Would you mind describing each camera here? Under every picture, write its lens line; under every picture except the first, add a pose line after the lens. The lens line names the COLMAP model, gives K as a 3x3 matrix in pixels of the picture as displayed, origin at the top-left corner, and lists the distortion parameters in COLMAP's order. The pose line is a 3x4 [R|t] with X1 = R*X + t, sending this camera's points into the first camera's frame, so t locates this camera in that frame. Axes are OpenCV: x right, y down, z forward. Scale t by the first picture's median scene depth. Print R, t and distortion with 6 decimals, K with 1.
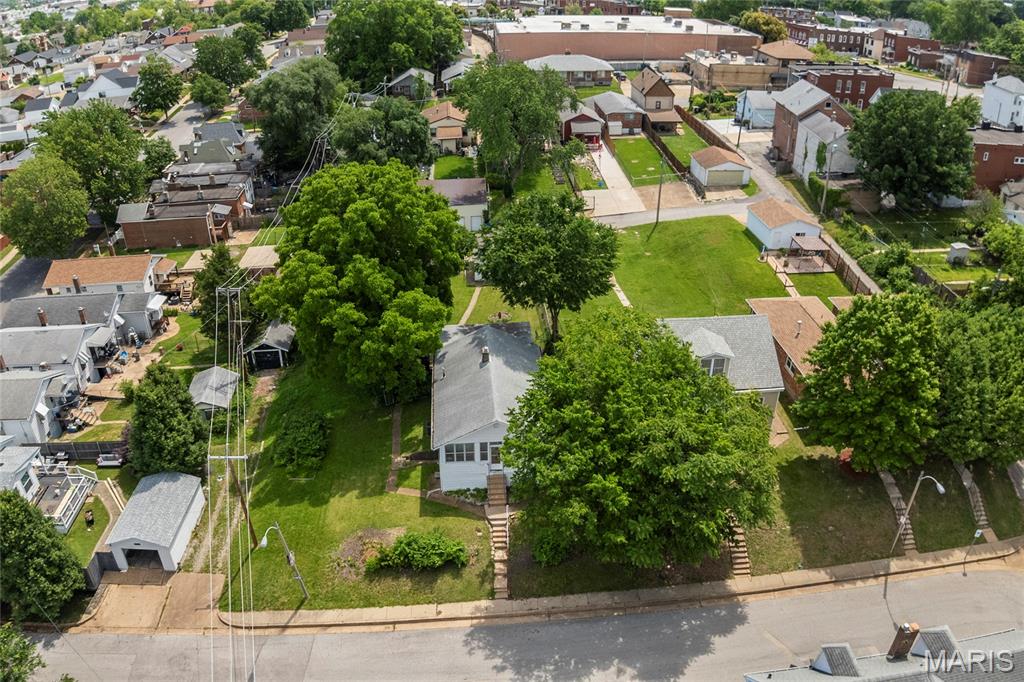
lens RADIAL K [[759.7, 0, 512.0], [0, 759.7, 341.0], [0, 0, 1]] dist [-0.206161, 0.041322]
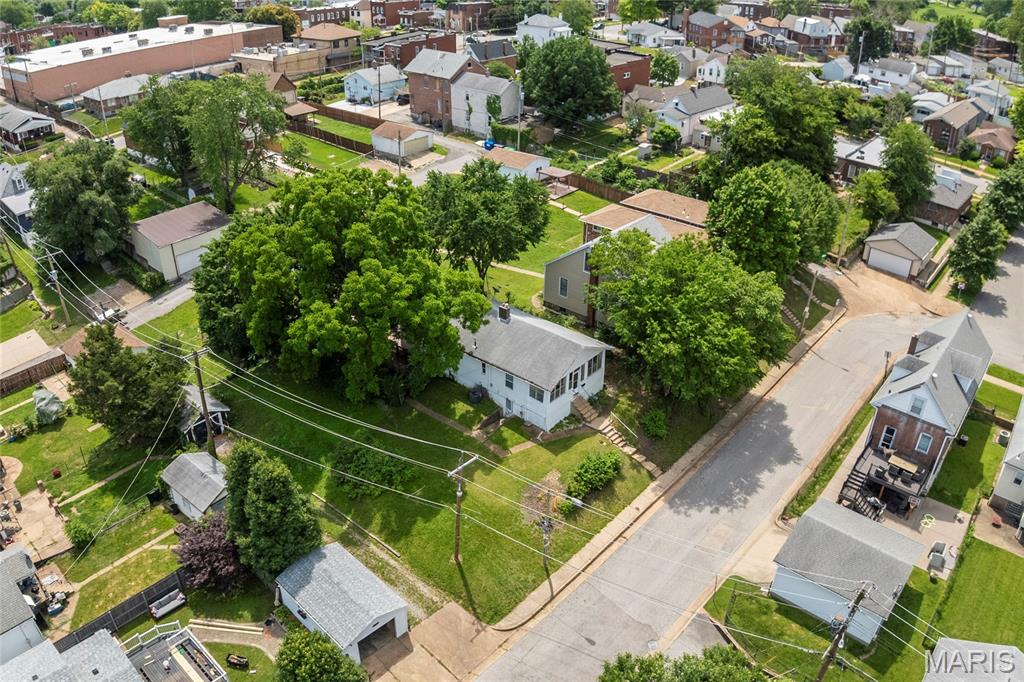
lens RADIAL K [[759.7, 0, 512.0], [0, 759.7, 341.0], [0, 0, 1]] dist [-0.206161, 0.041322]
pose [[0.717485, -0.340381, 0.607747, -0.751566], [0.335083, 0.933554, 0.127268, -0.081813], [-0.610684, 0.112333, 0.783867, 0.146077]]
